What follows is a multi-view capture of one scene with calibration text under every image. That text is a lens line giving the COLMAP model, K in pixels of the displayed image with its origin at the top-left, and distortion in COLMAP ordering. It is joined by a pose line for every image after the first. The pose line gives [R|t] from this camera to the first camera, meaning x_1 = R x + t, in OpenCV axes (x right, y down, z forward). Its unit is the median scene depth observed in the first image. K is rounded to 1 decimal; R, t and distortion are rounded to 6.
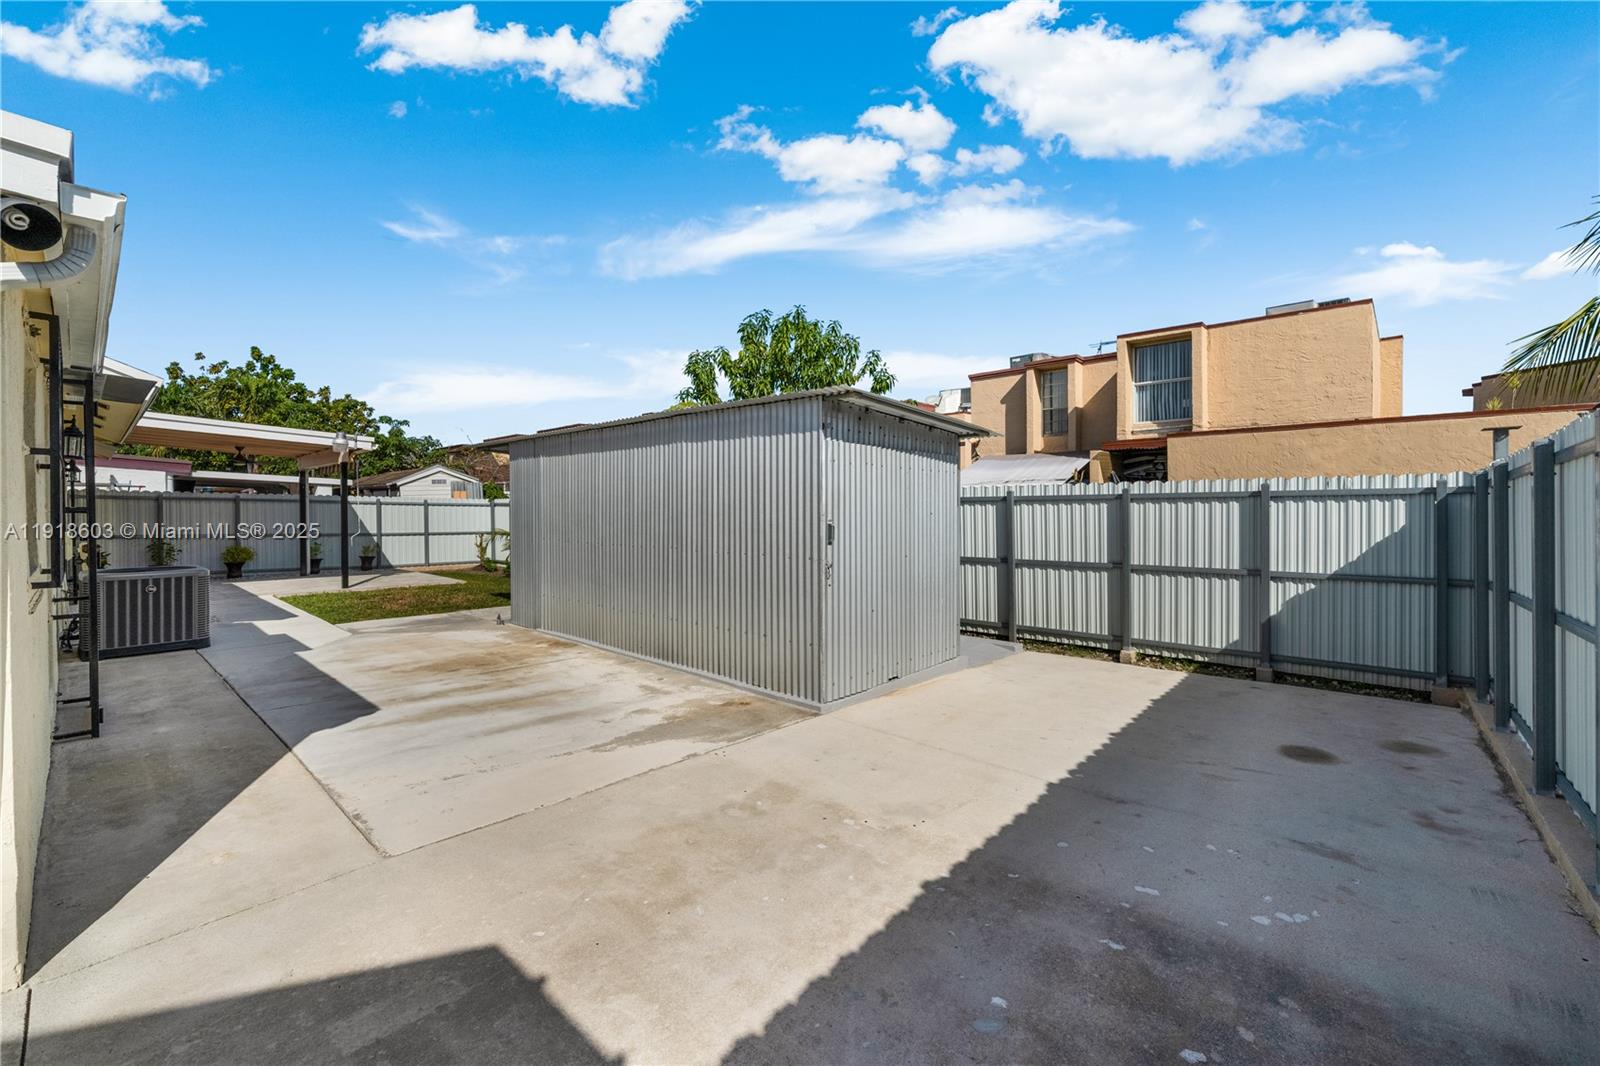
lens RADIAL K [[636.5, 0, 803.5], [0, 636.5, 518.1], [0, 0, 1]] dist [-0.000872, 0.000155]
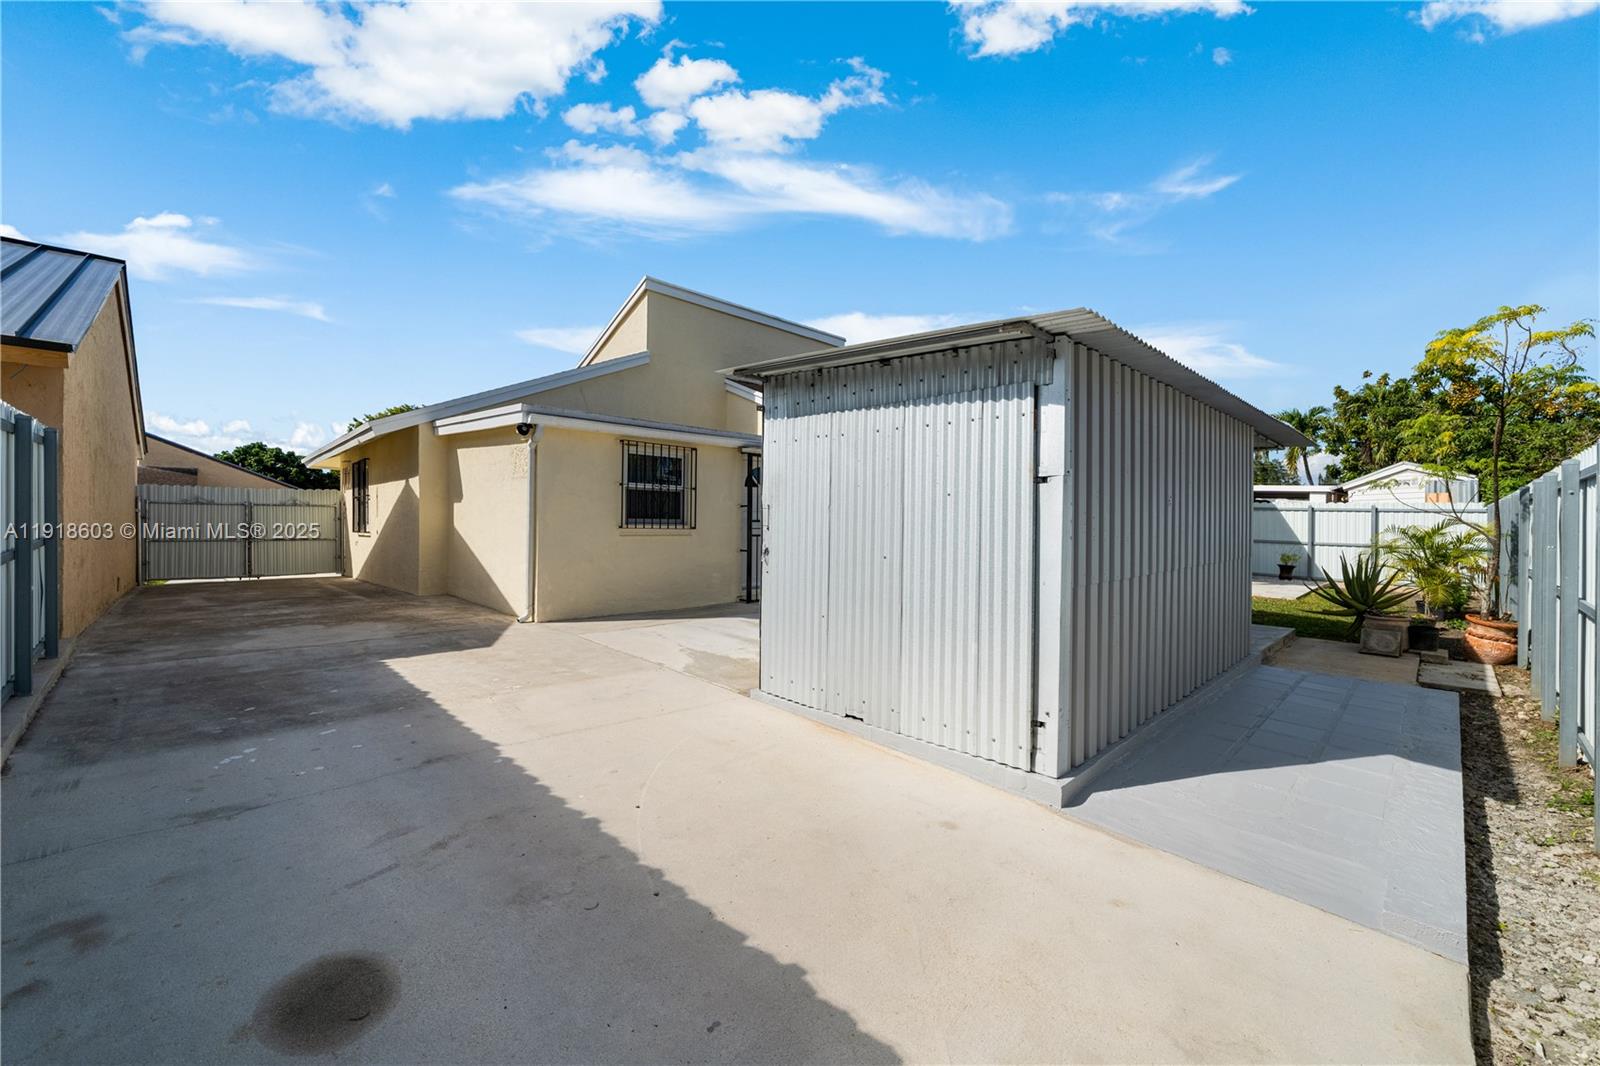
lens RADIAL K [[636.5, 0, 803.5], [0, 636.5, 518.1], [0, 0, 1]] dist [-0.000872, 0.000155]
pose [[-0.056293, 0.000220, -0.998414, 1.281912], [-0.023908, 0.999713, 0.001568, 0.028927], [0.998128, 0.023958, -0.056272, 1.419188]]
